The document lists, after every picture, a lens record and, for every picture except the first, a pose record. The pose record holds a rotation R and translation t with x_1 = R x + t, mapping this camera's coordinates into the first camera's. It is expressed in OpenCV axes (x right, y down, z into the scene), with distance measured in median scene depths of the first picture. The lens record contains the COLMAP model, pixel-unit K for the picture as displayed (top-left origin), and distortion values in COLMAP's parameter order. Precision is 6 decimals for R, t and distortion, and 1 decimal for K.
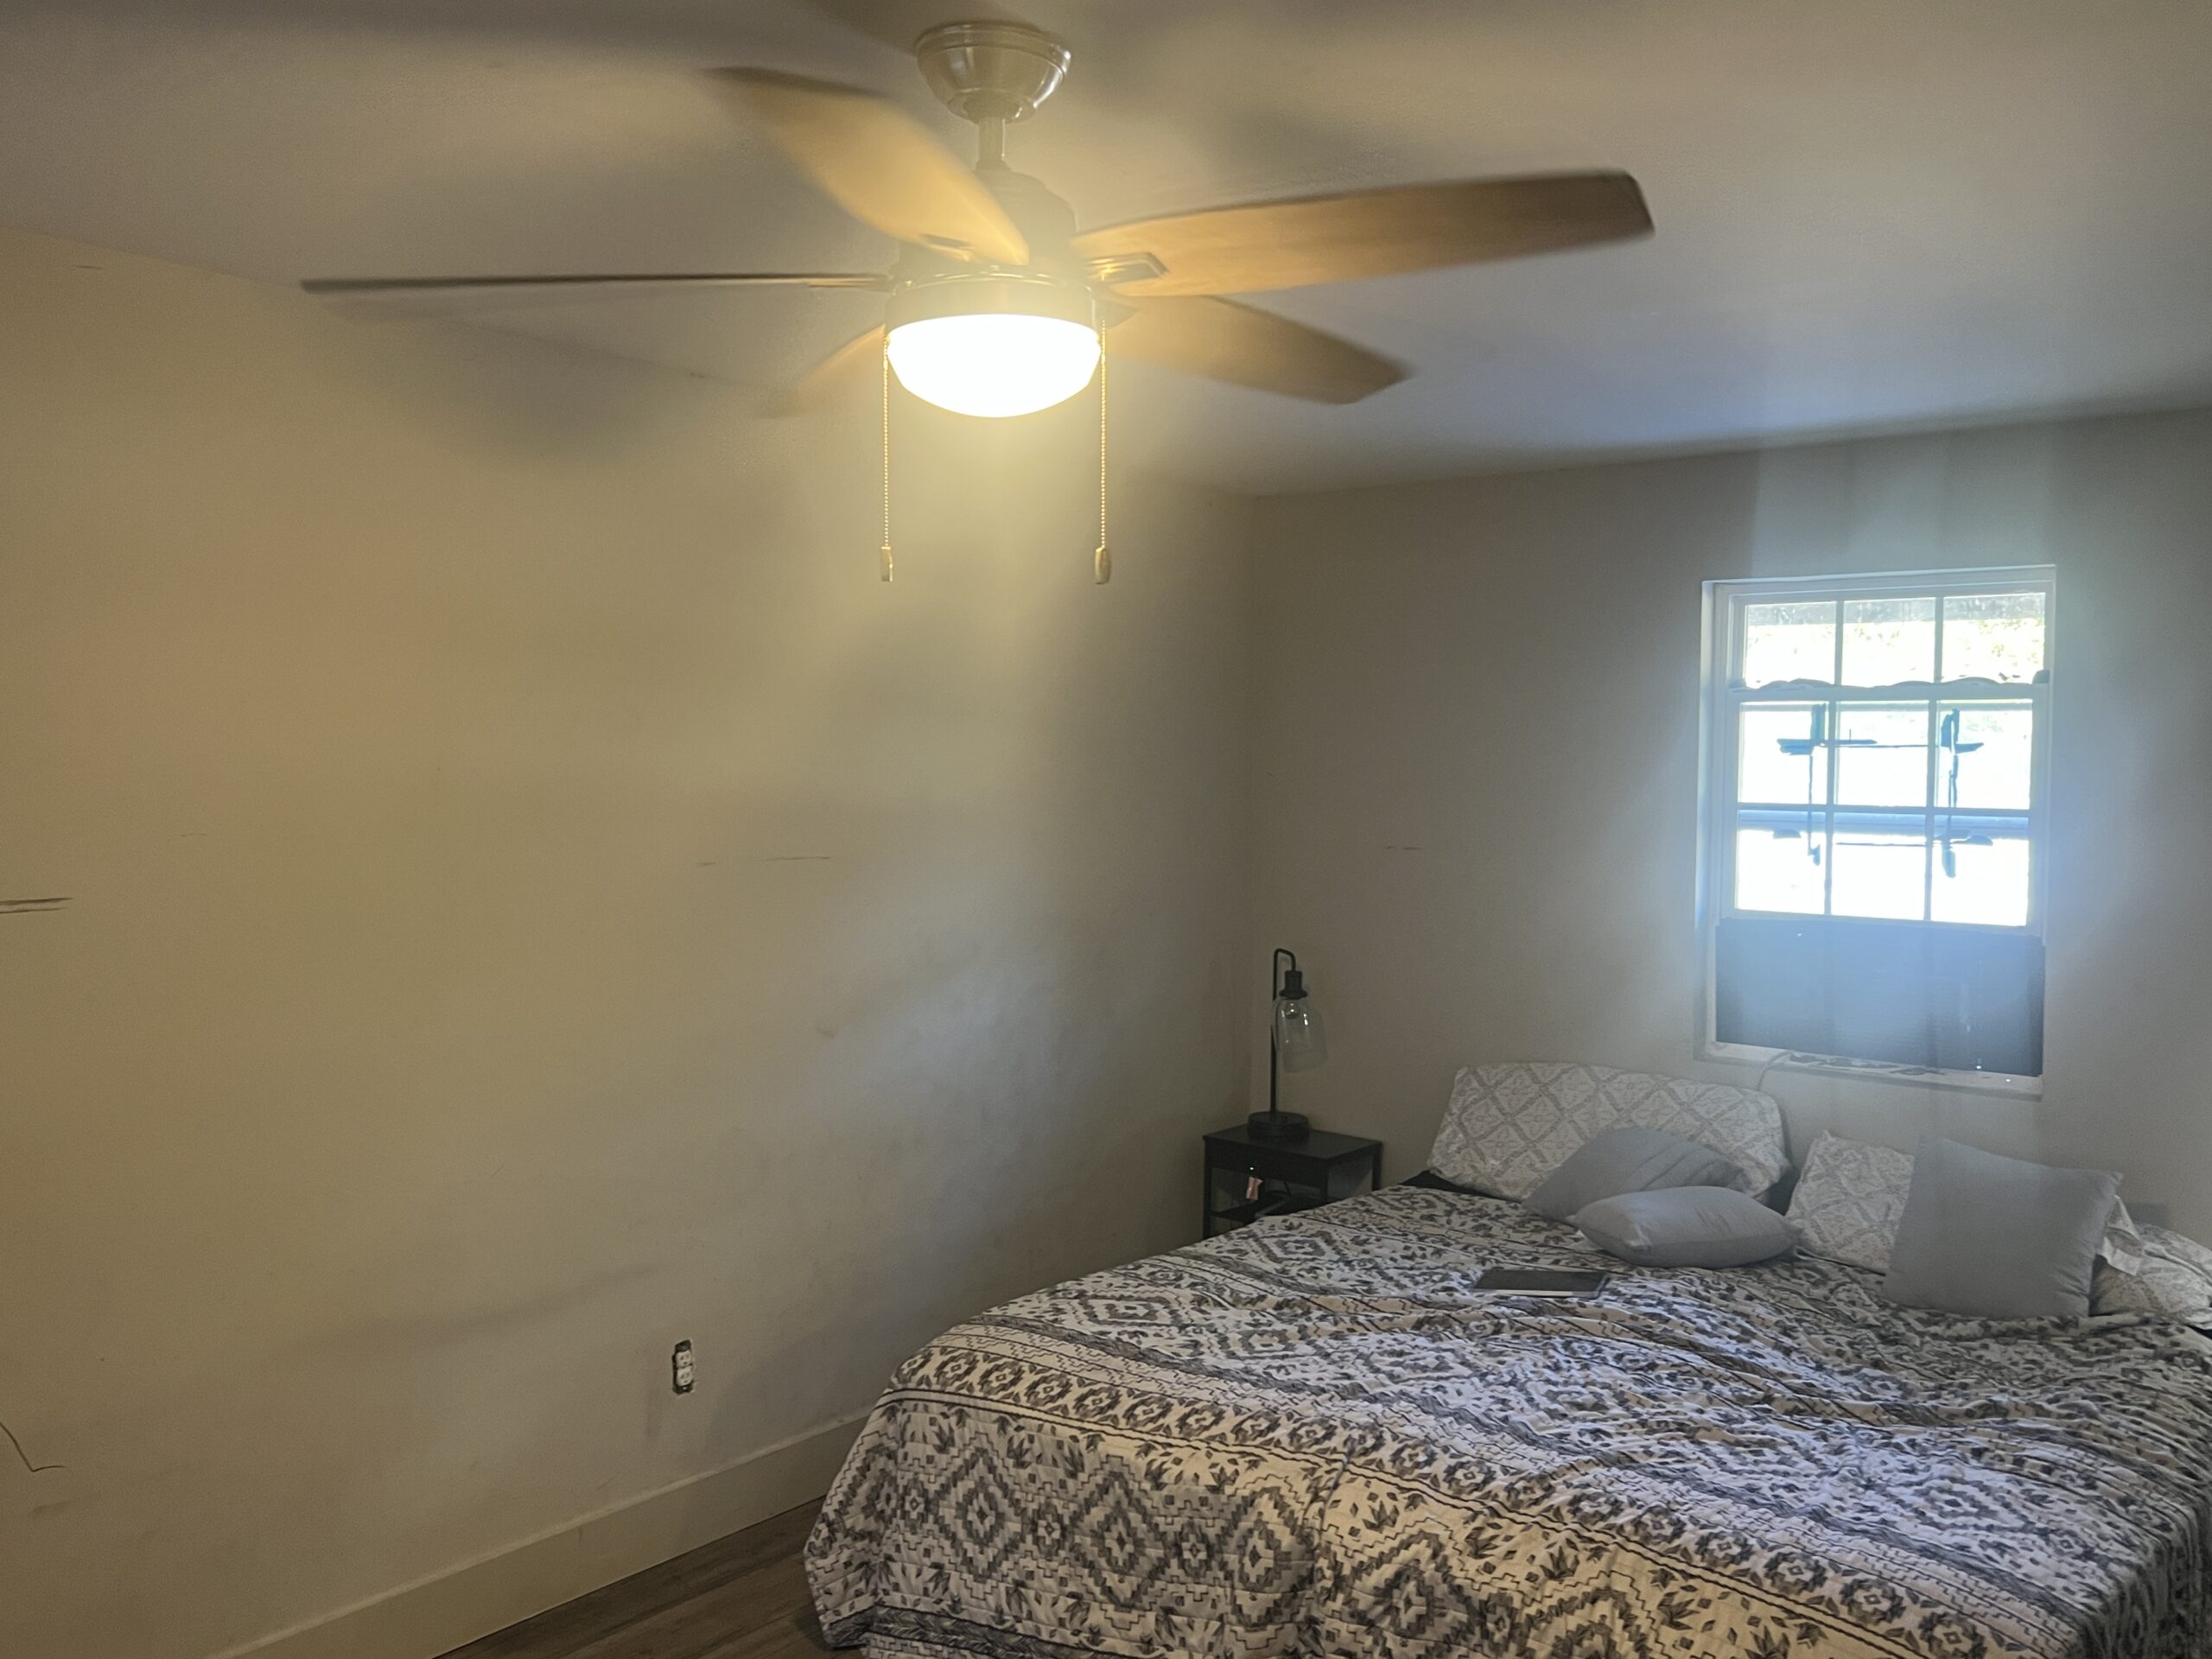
lens RADIAL K [[1851.9, 0, 1117.1], [0, 1851.9, 827.3], [0, 0, 1]] dist [0.037086, -0.023986]
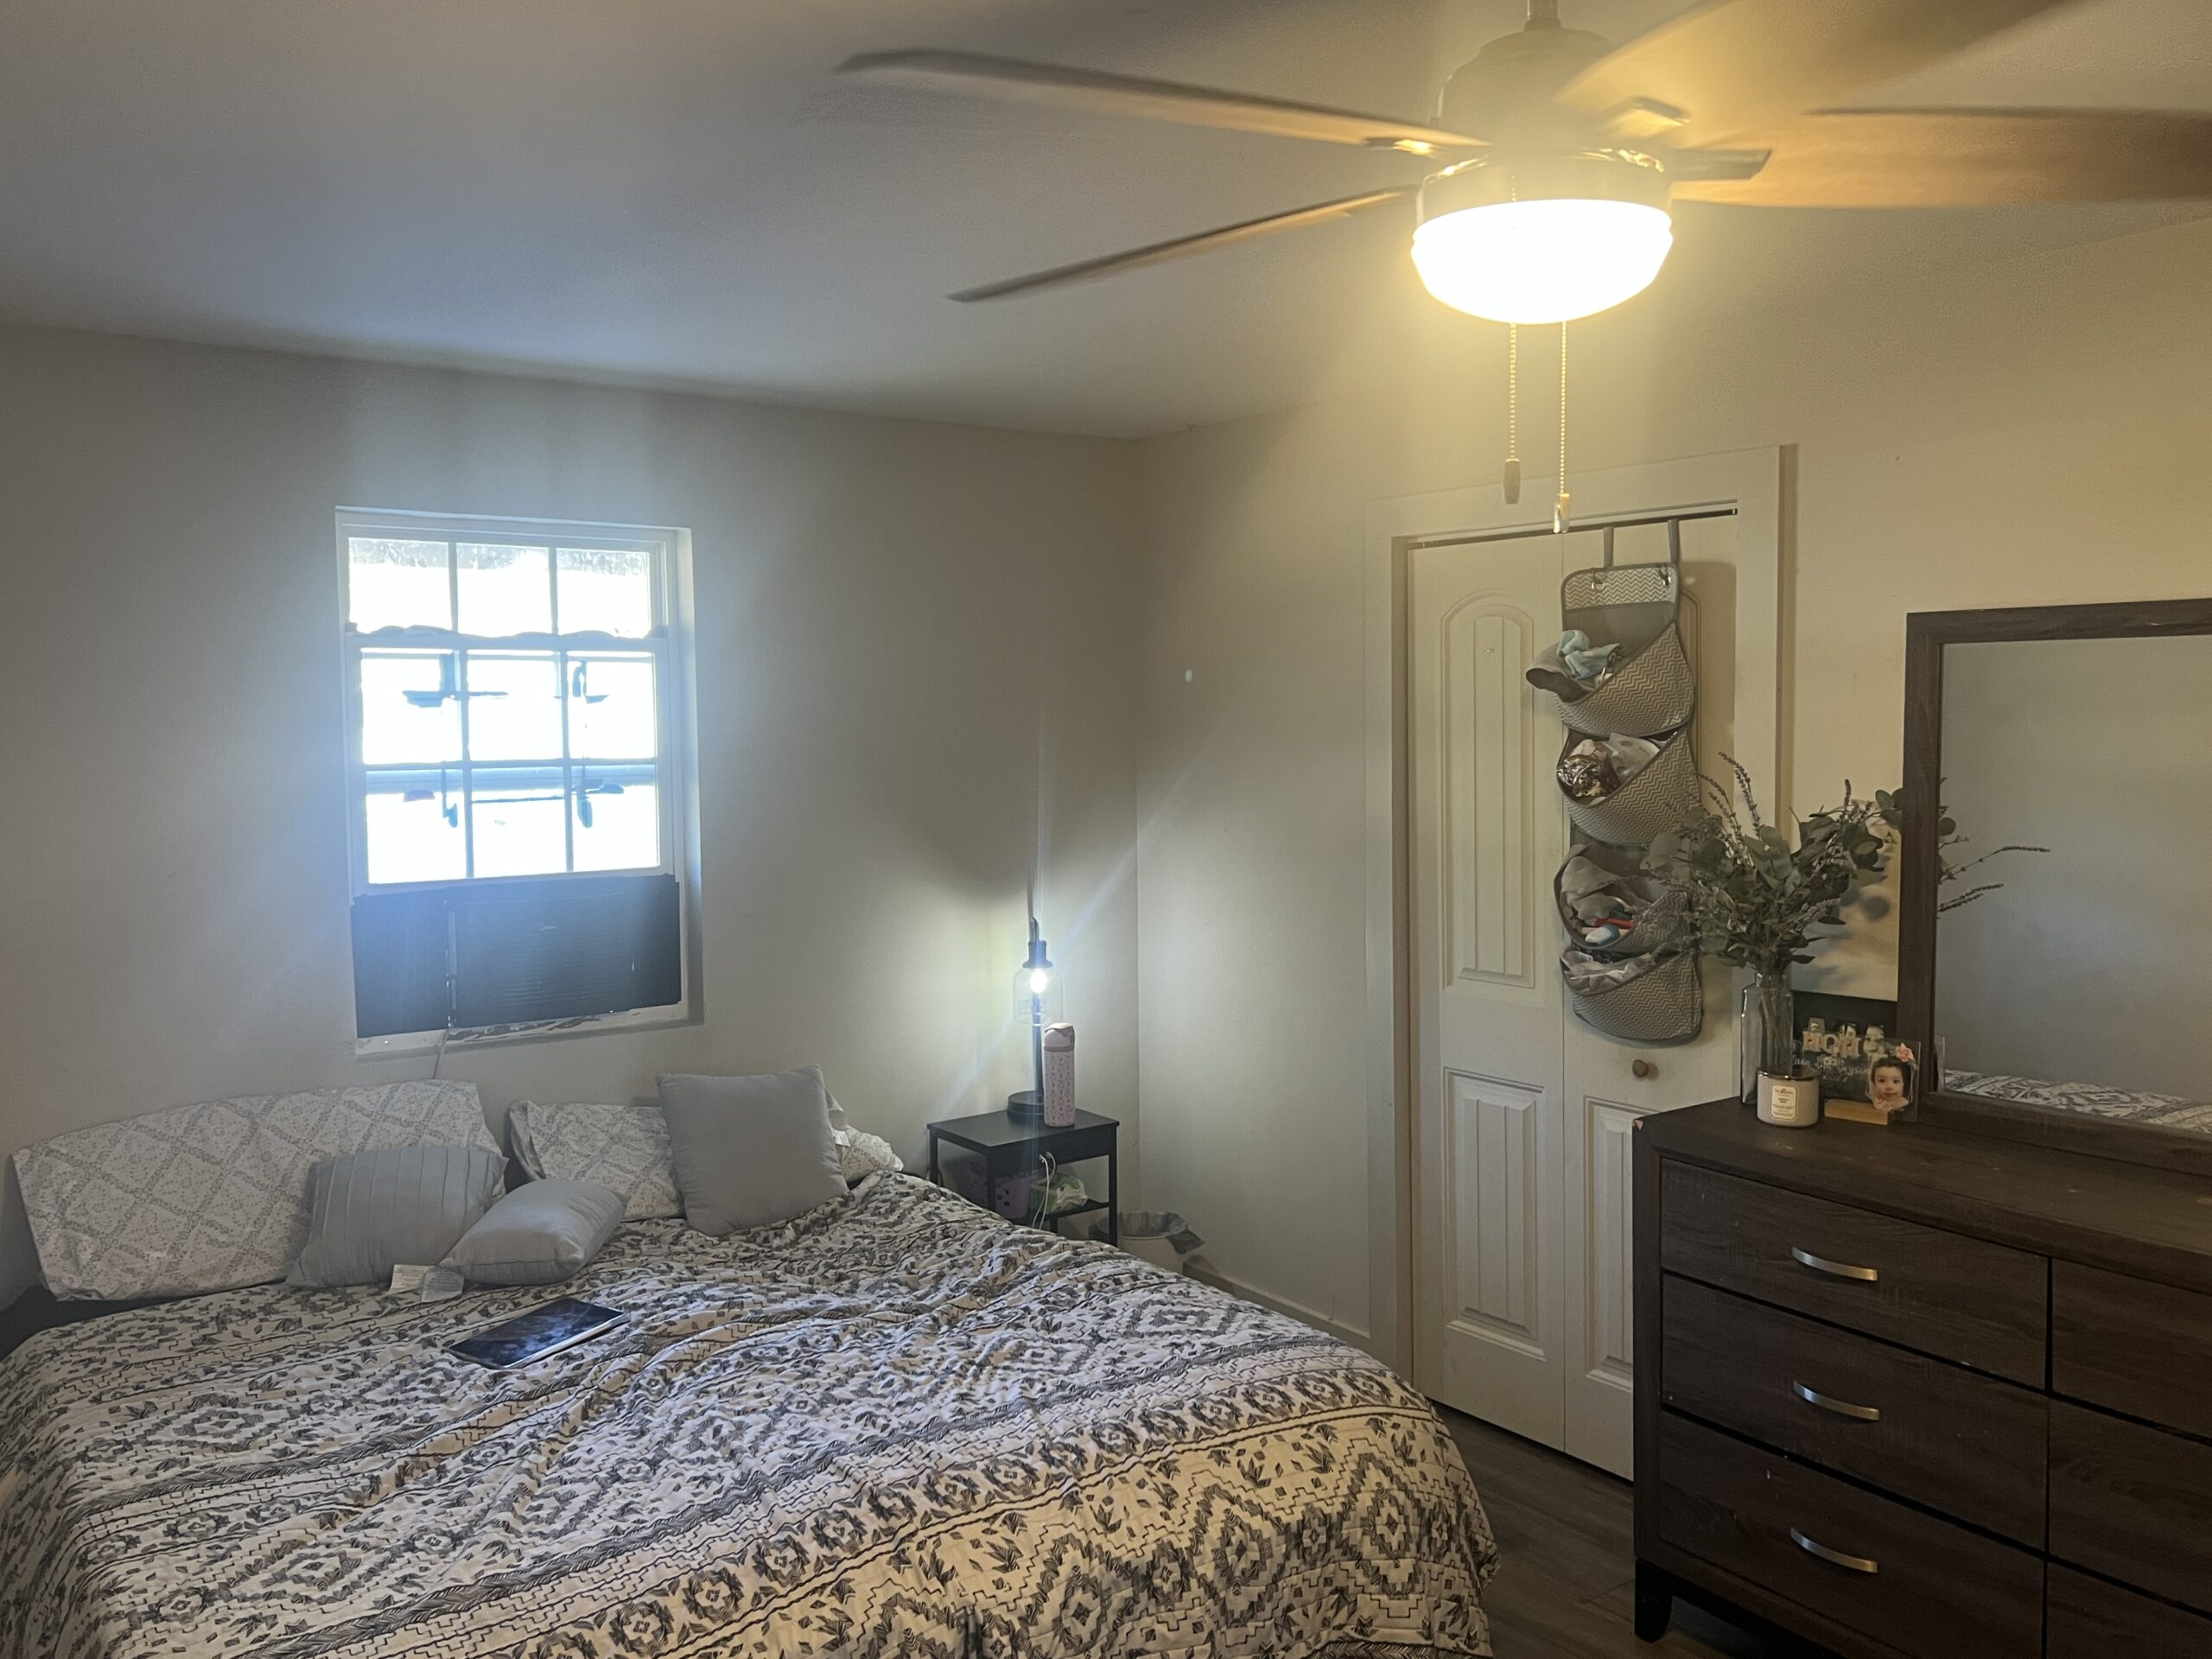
lens RADIAL K [[1851.9, 0, 1112.3], [0, 1851.9, 830.2], [0, 0, 1]] dist [0.037086, -0.023986]
pose [[0.253359, -0.079532, 0.964097, -0.469114], [0.048757, 0.996398, 0.069384, -0.028474], [-0.966143, 0.029427, 0.256324, 0.478968]]
